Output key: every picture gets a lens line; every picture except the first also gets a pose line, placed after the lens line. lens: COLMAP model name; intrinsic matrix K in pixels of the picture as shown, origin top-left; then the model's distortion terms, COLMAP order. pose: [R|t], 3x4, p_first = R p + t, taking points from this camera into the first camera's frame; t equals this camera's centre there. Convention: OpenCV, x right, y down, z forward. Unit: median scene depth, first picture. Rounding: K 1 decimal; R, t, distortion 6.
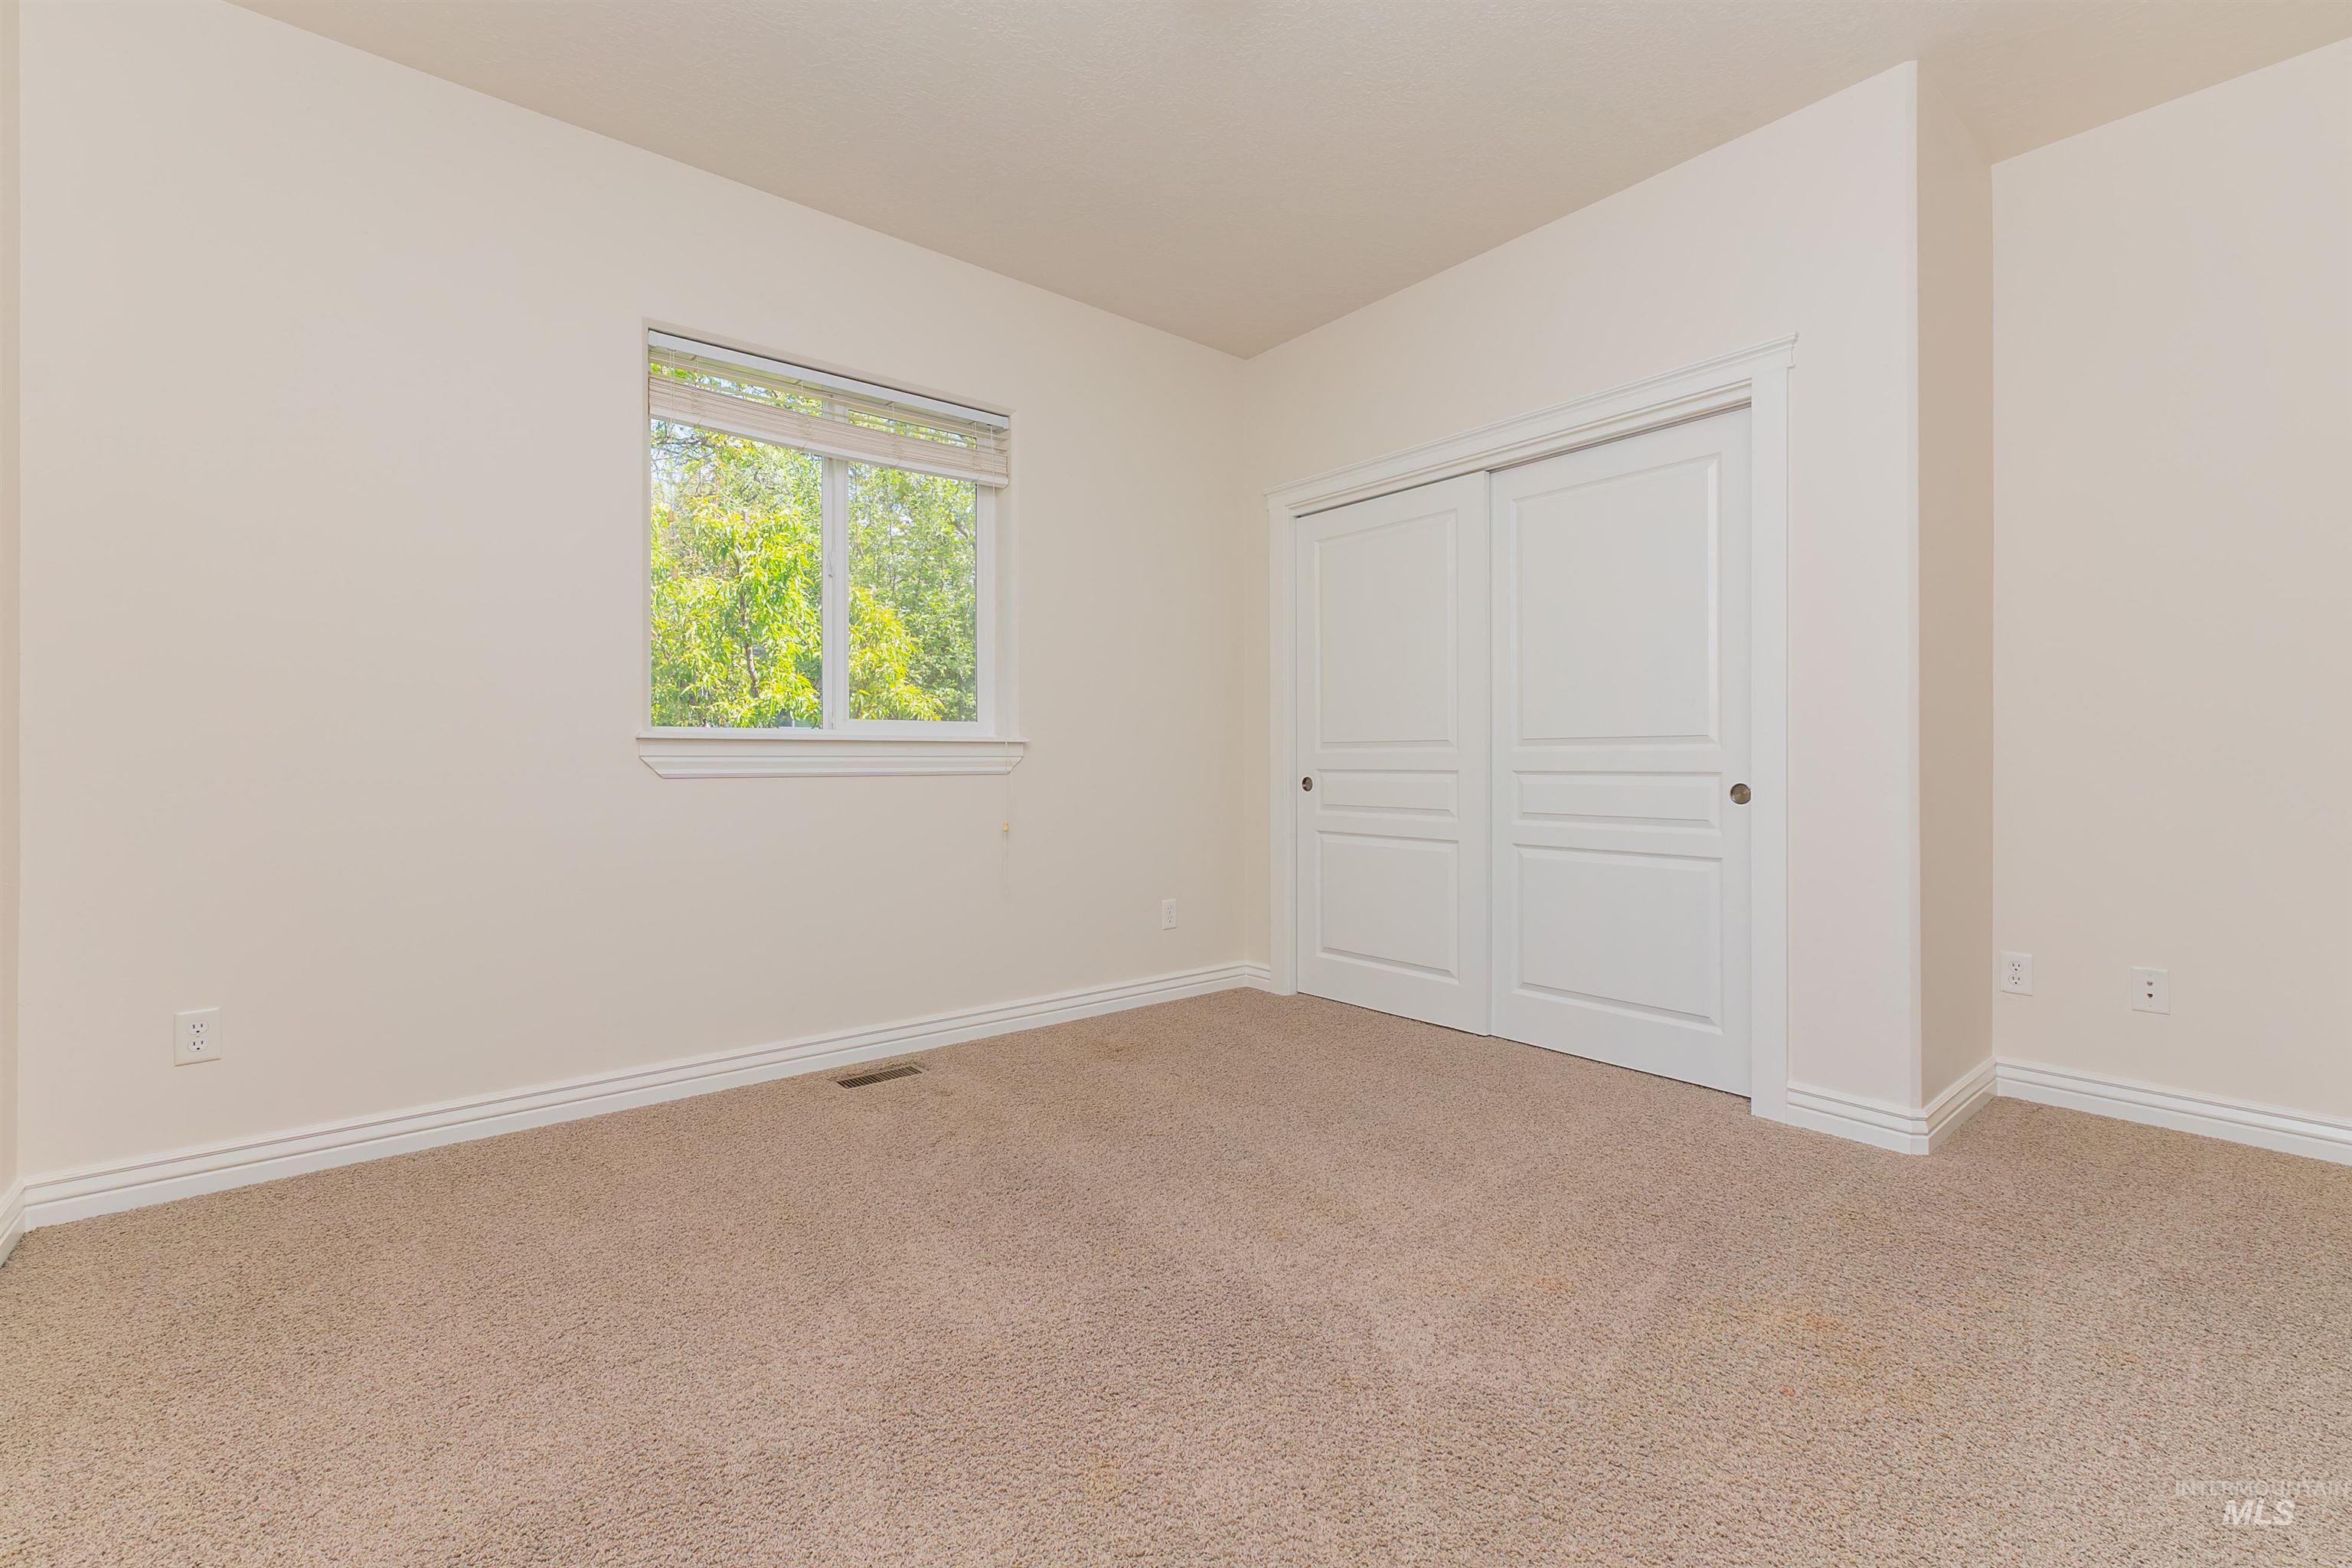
lens RADIAL K [[1018.3, 0, 1179.2], [0, 1018.3, 758.5], [0, 0, 1]] dist [0.006436, 0.000159]
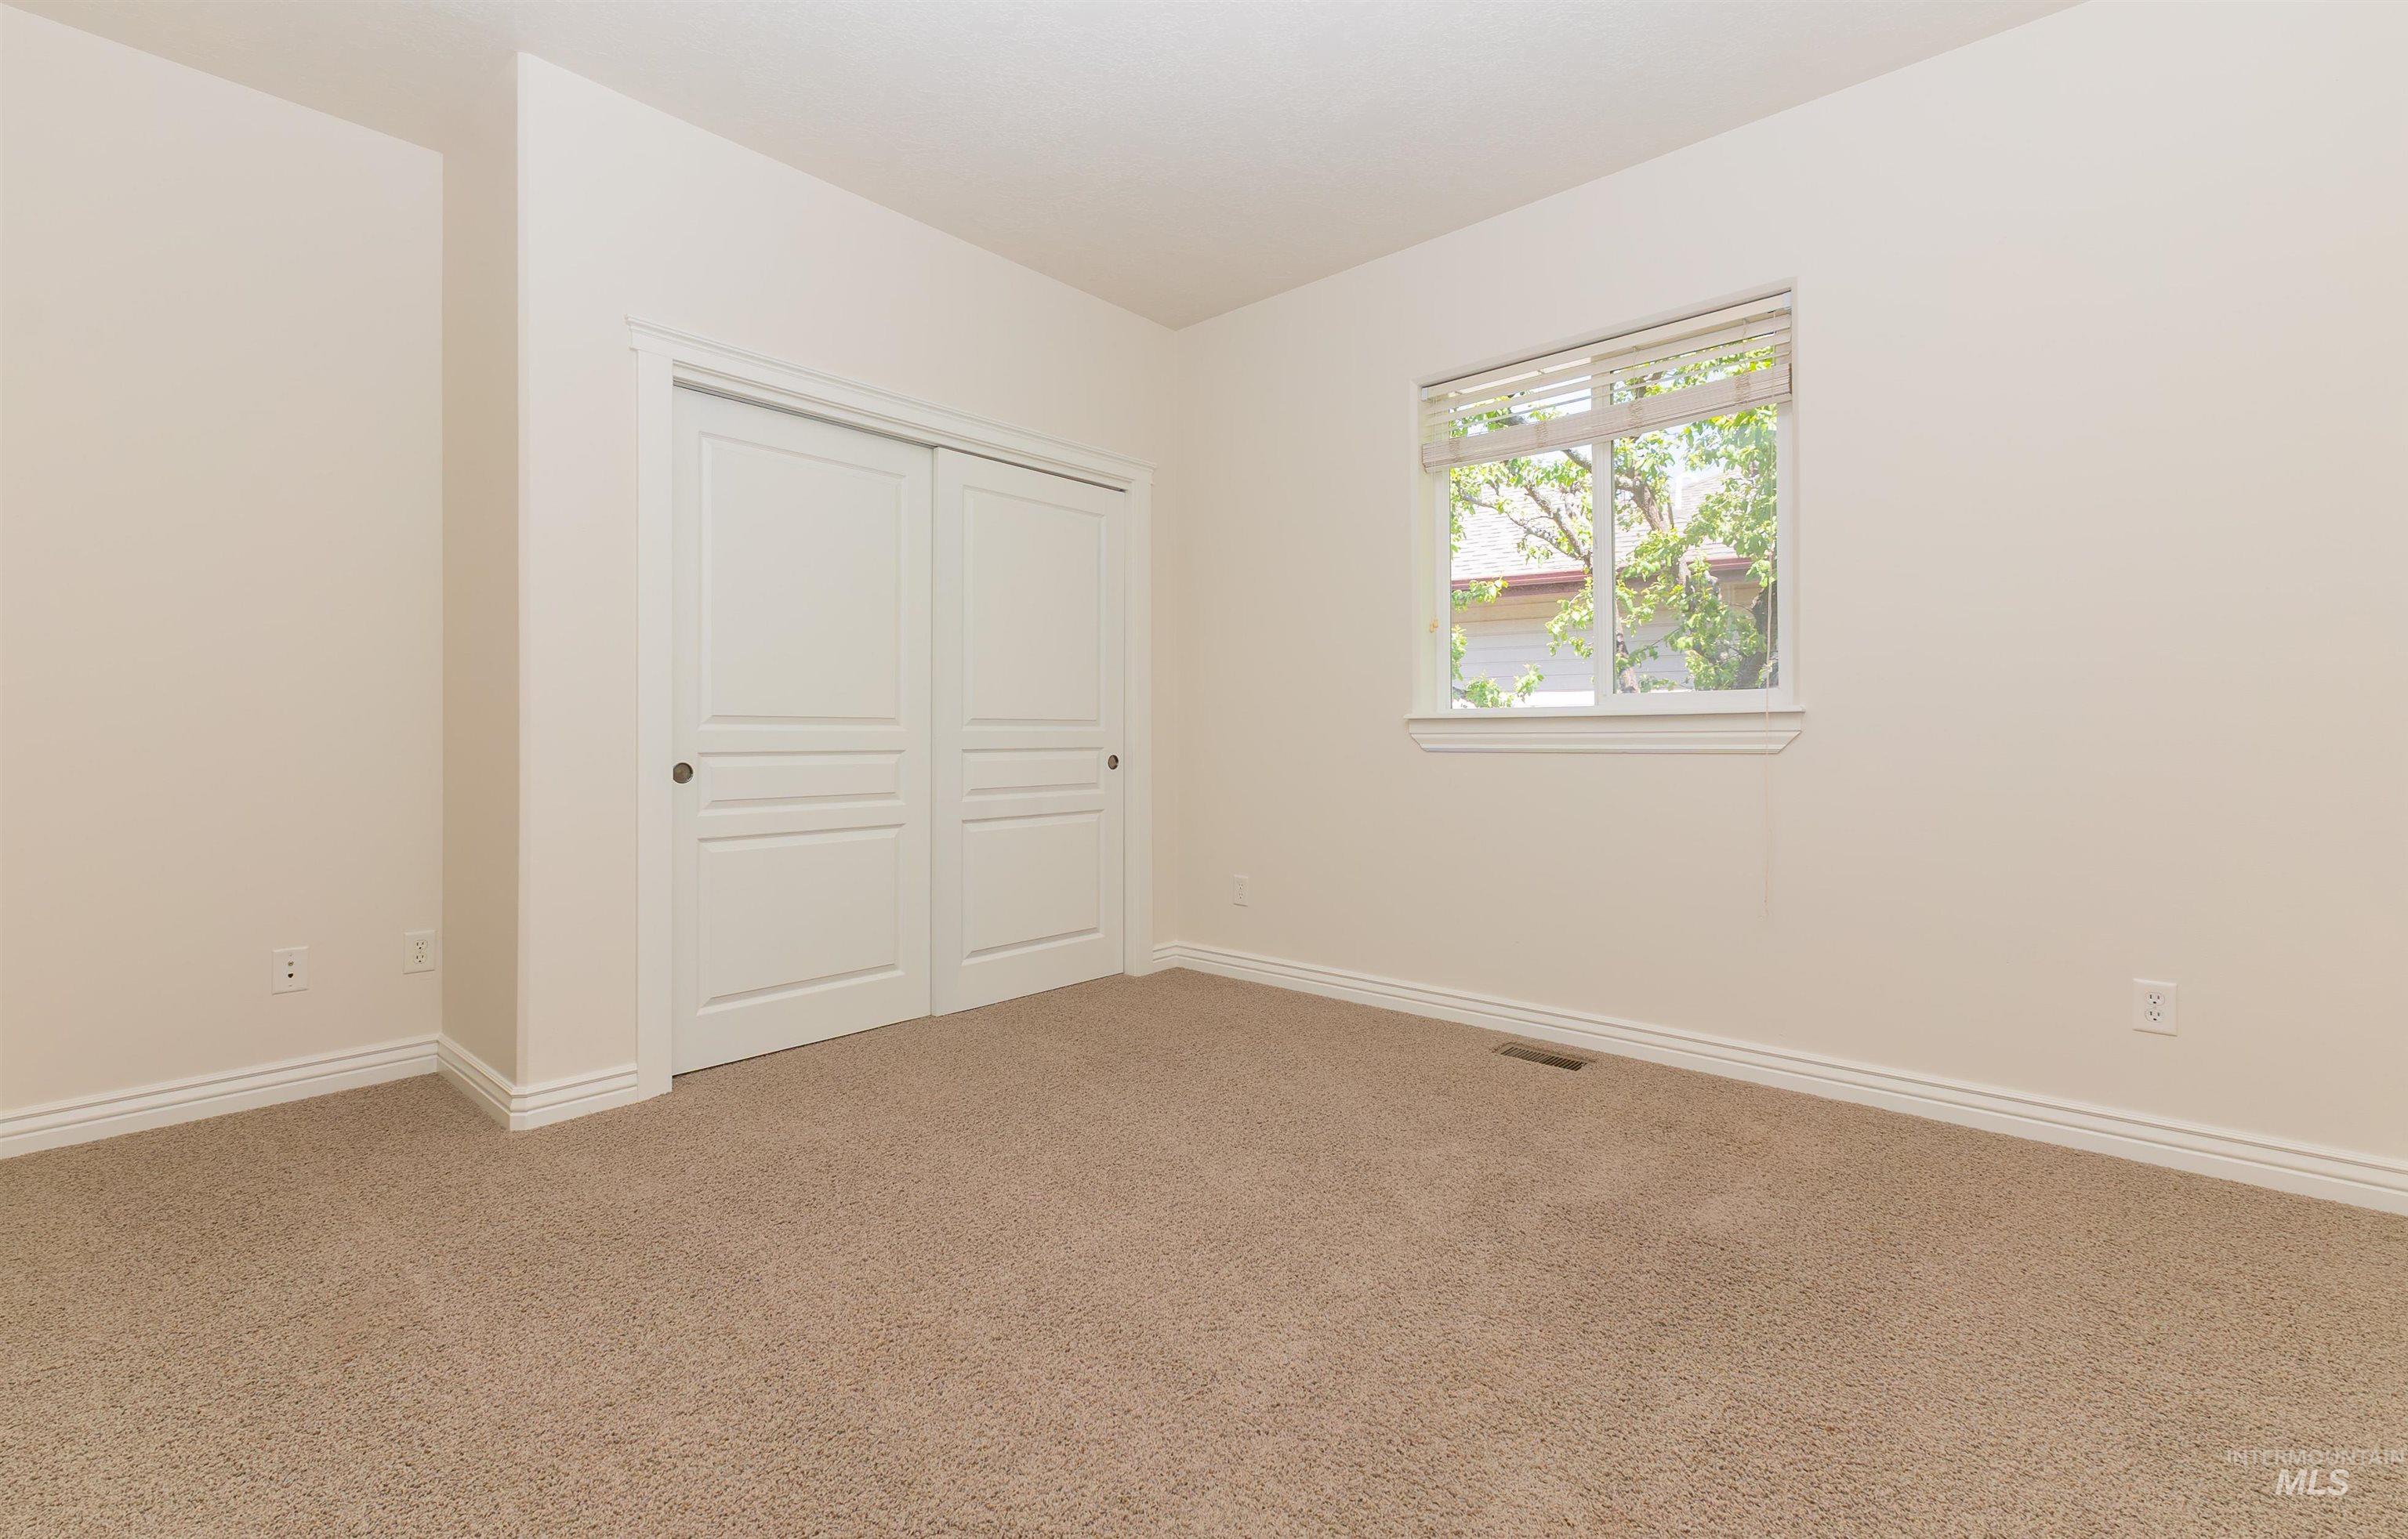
lens RADIAL K [[1030.4, 0, 1210.6], [0, 1030.4, 758.0], [0, 0, 1]] dist [0.009803, 0.000491]
pose [[-0.153881, -0.015961, 0.987960, -0.623784], [0.001673, 0.999864, 0.016414, 0.002971], [-0.988088, 0.004178, -0.153833, 0.749439]]
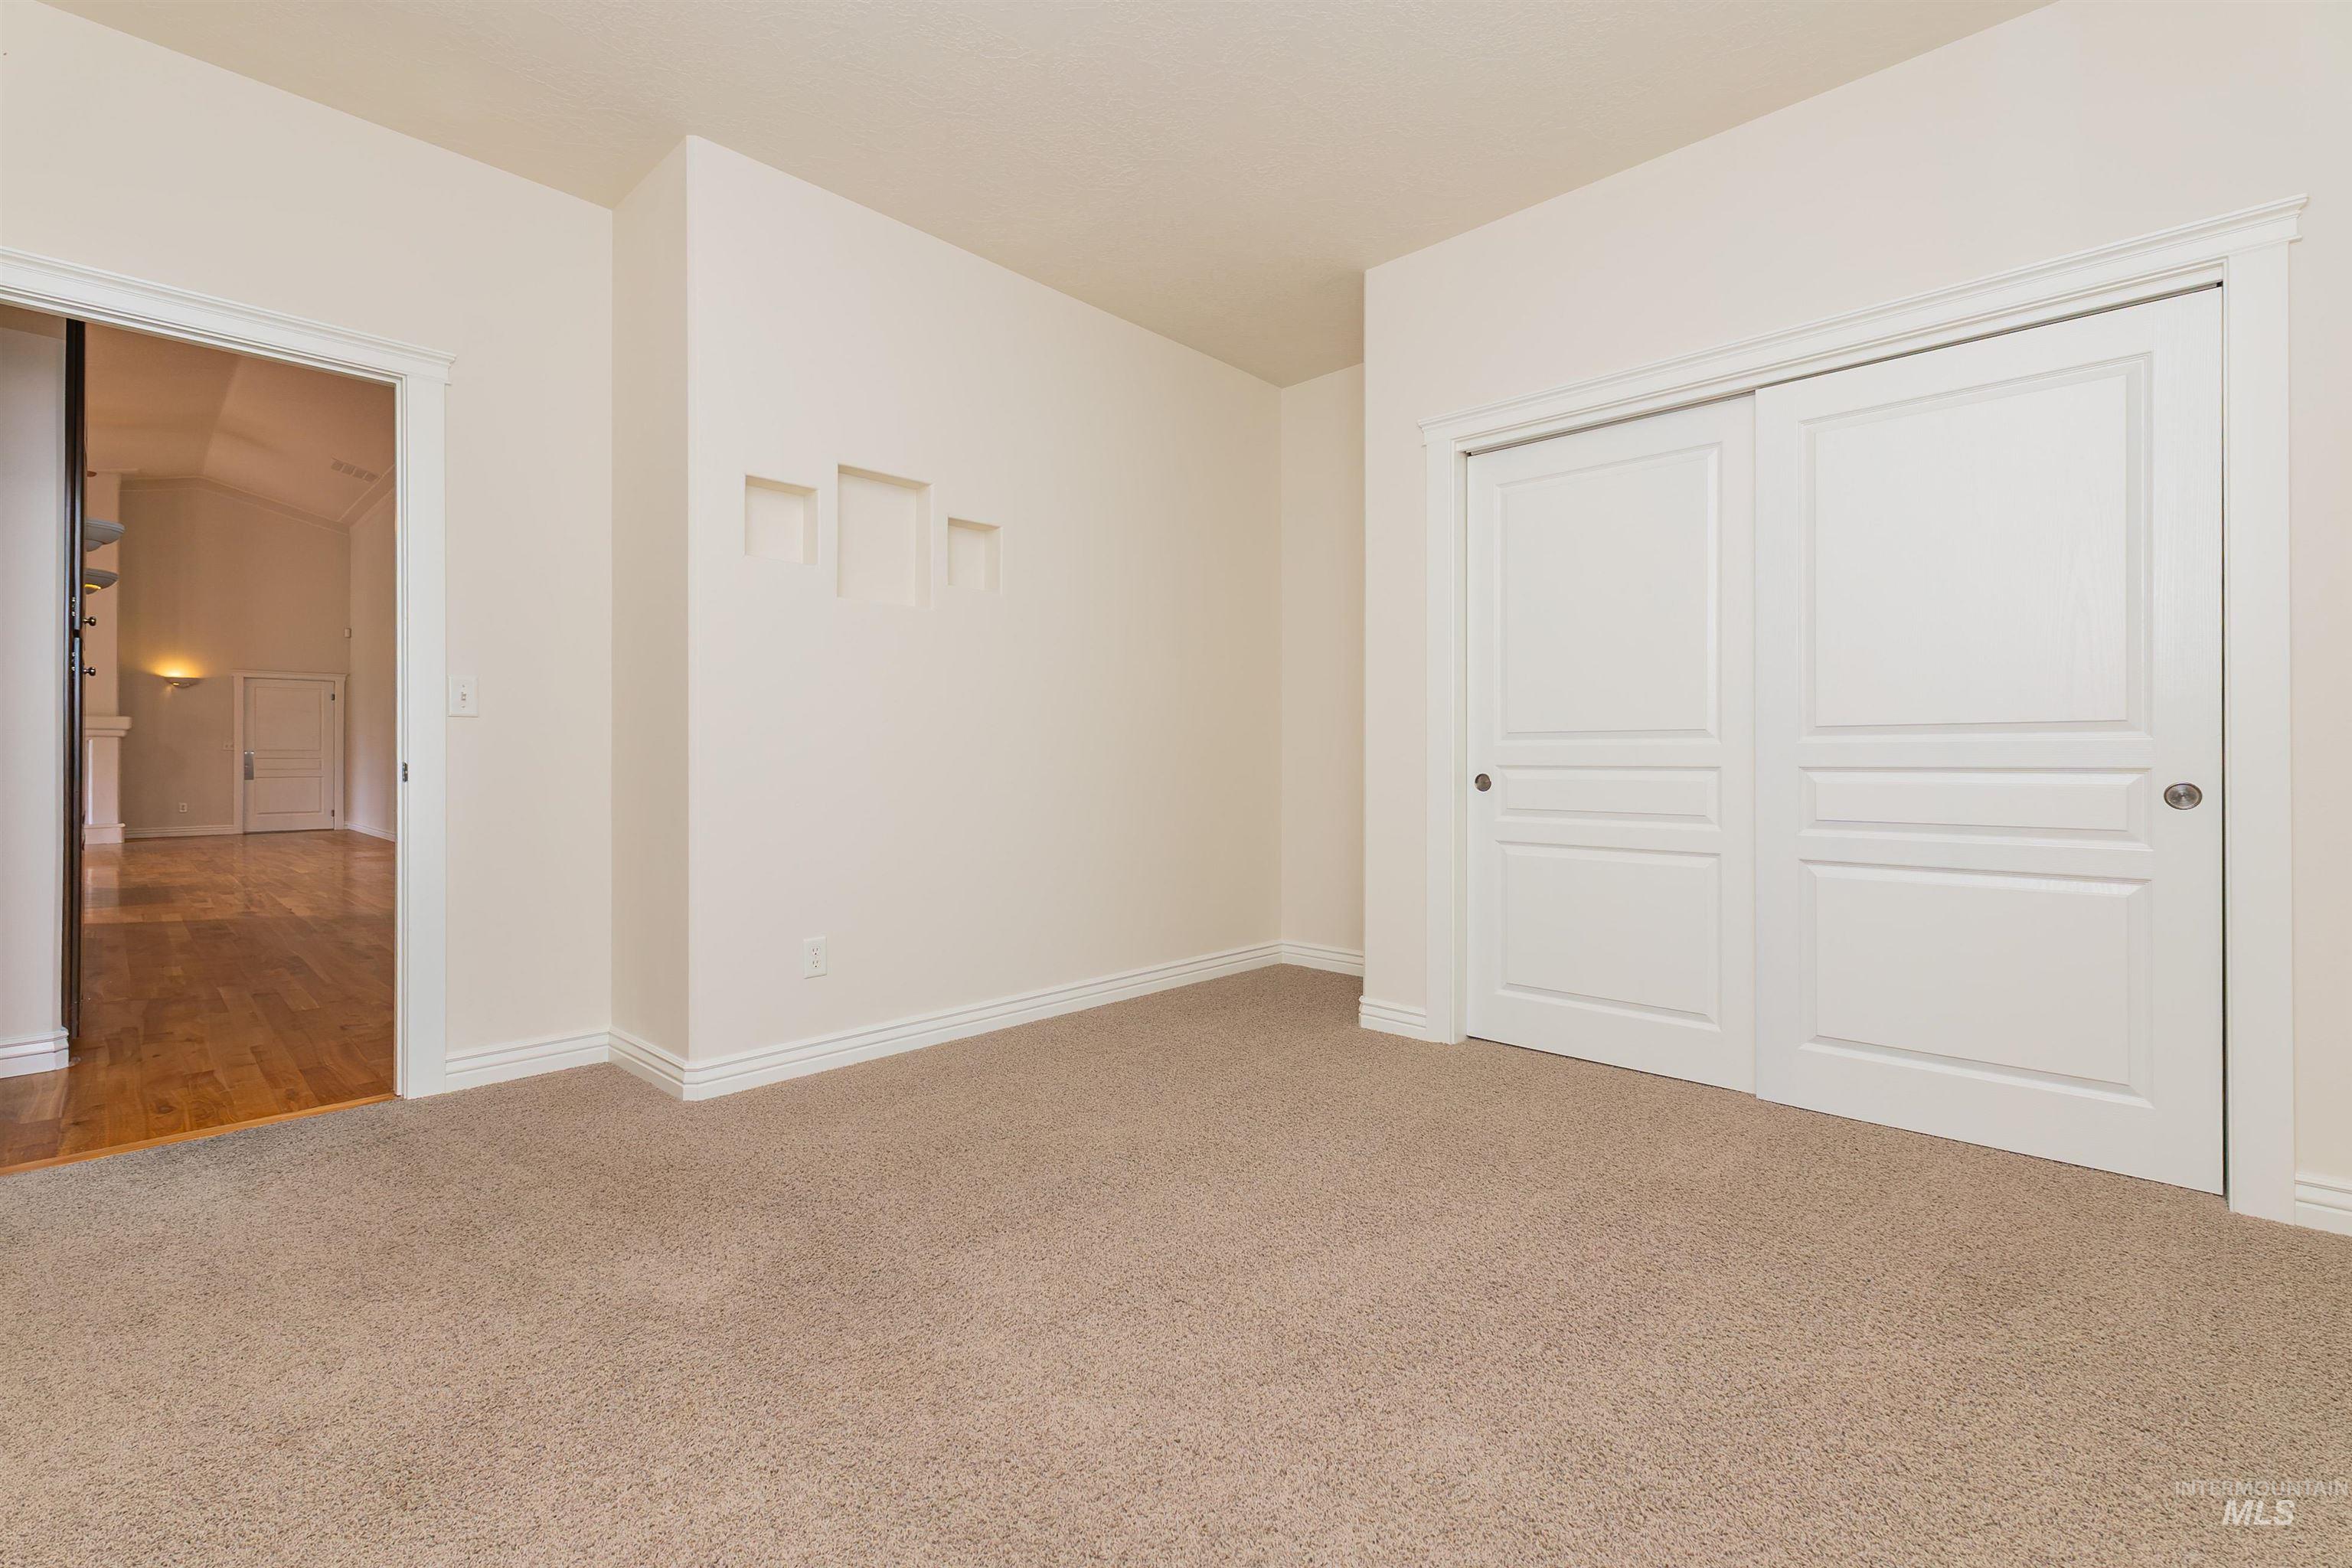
lens RADIAL K [[1018.3, 0, 1233.0], [0, 1018.3, 768.5], [0, 0, 1]] dist [0.006436, 0.000159]
pose [[0.989090, -0.001542, 0.147303, -0.195176], [-0.000700, 0.999885, 0.015173, 0.000898], [-0.147310, -0.015110, 0.988975, 0.228555]]
